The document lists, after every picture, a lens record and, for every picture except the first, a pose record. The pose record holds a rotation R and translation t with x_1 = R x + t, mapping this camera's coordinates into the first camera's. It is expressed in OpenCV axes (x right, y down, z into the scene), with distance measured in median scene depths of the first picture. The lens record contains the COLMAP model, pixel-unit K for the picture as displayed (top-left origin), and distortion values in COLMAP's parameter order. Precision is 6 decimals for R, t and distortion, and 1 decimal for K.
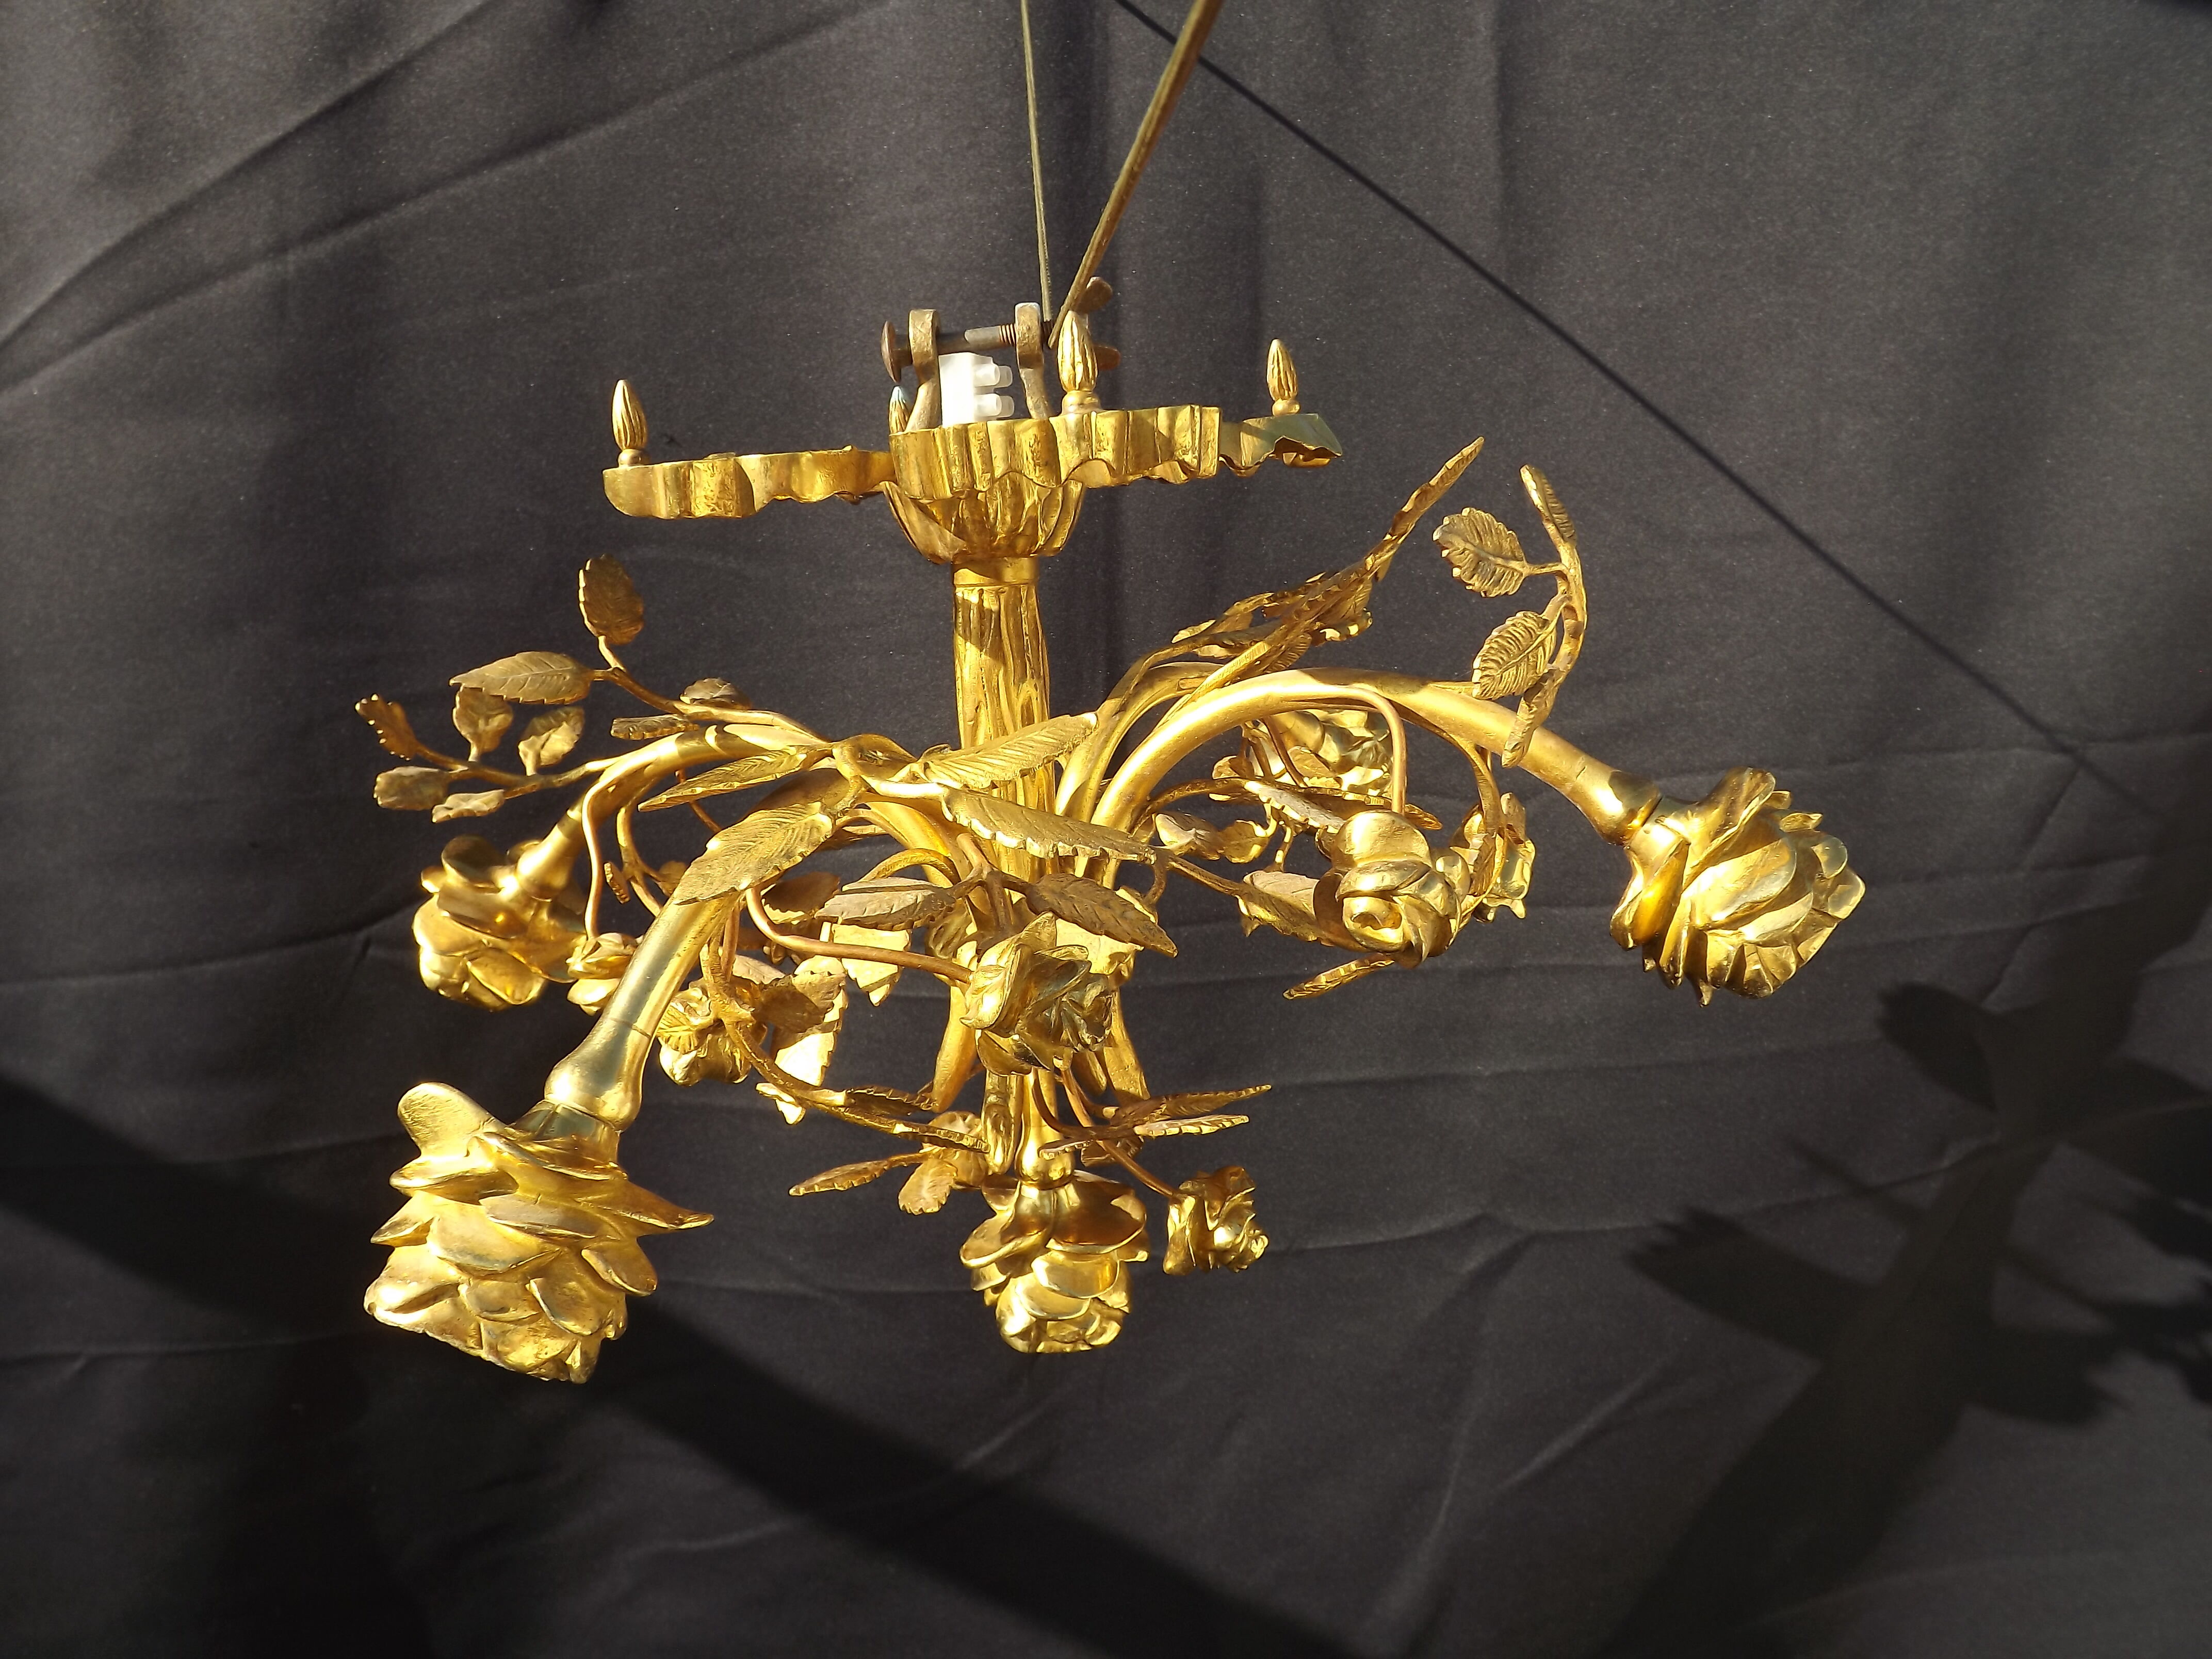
lens RADIAL K [[1549.6, 0, 959.6], [0, 1549.6, 827.6], [0, 0, 1]] dist [-0.059470, 0.005545]
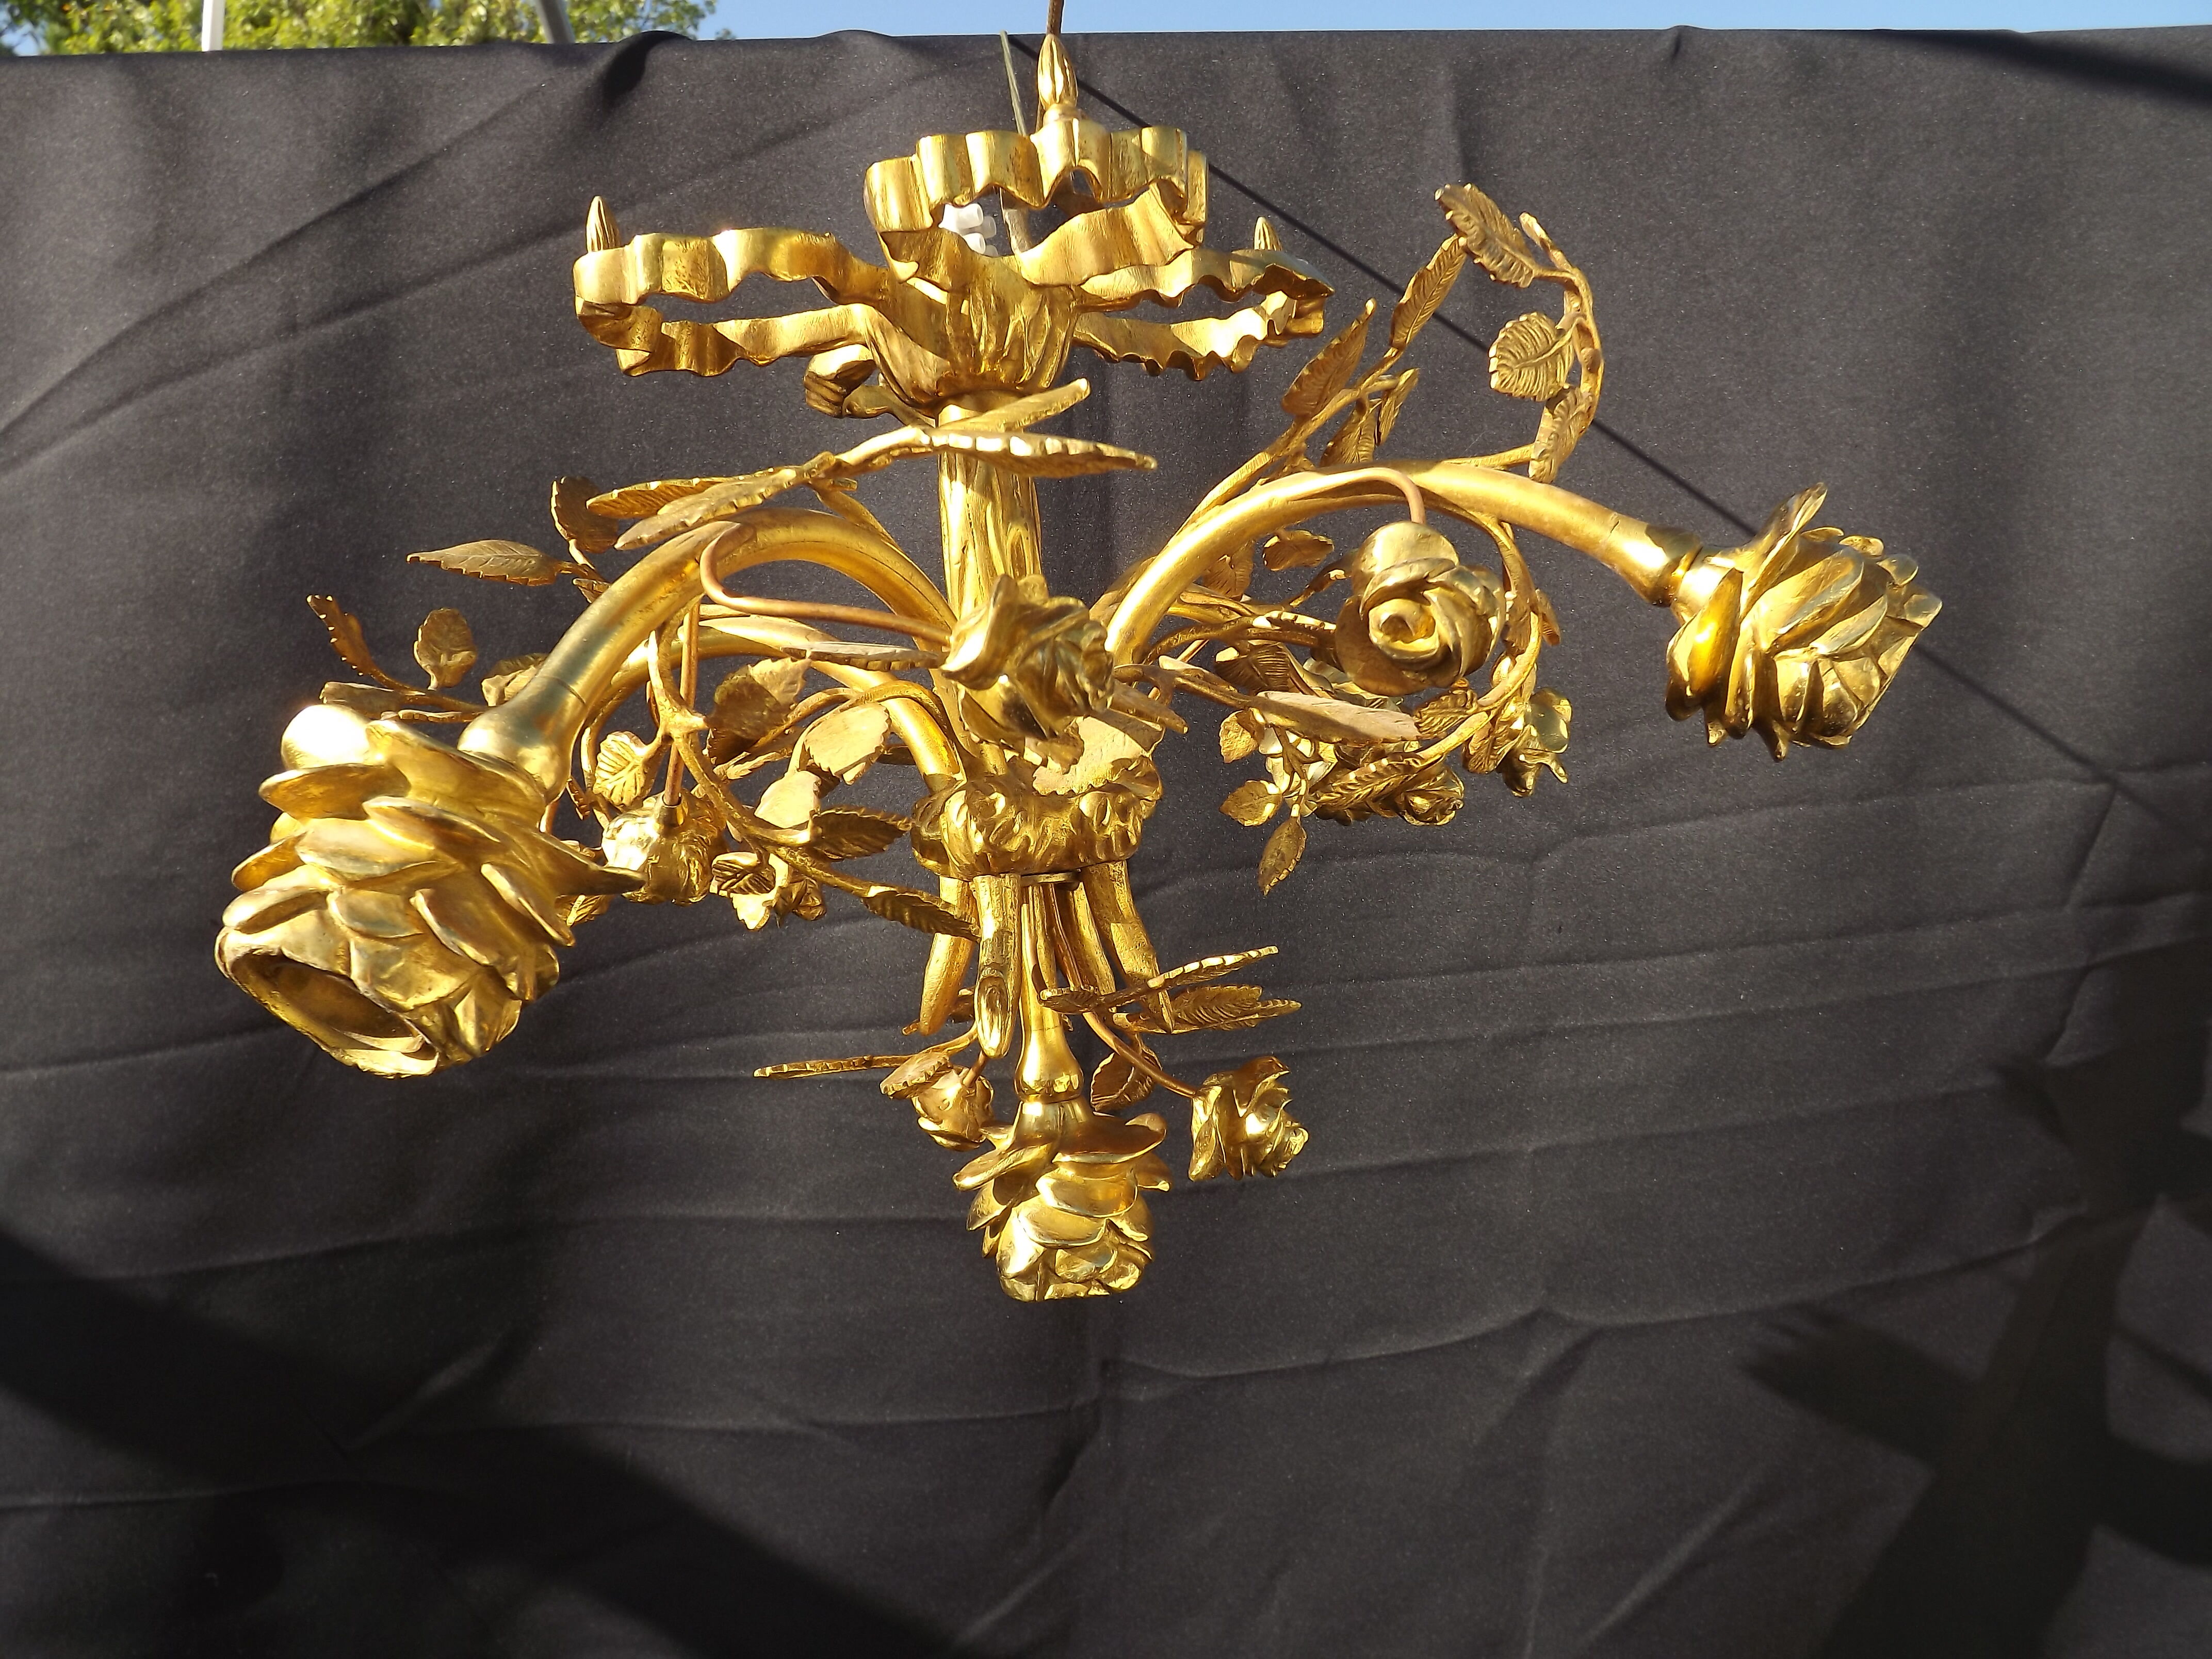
lens RADIAL K [[1537.6, 0, 970.7], [0, 1537.6, 828.6], [0, 0, 1]] dist [-0.077520, 0.019985]
pose [[0.999923, -0.011500, 0.004645, 0.008657], [0.012221, 0.977463, -0.210751, 0.272294], [-0.002117, 0.210792, 0.977529, 0.121994]]
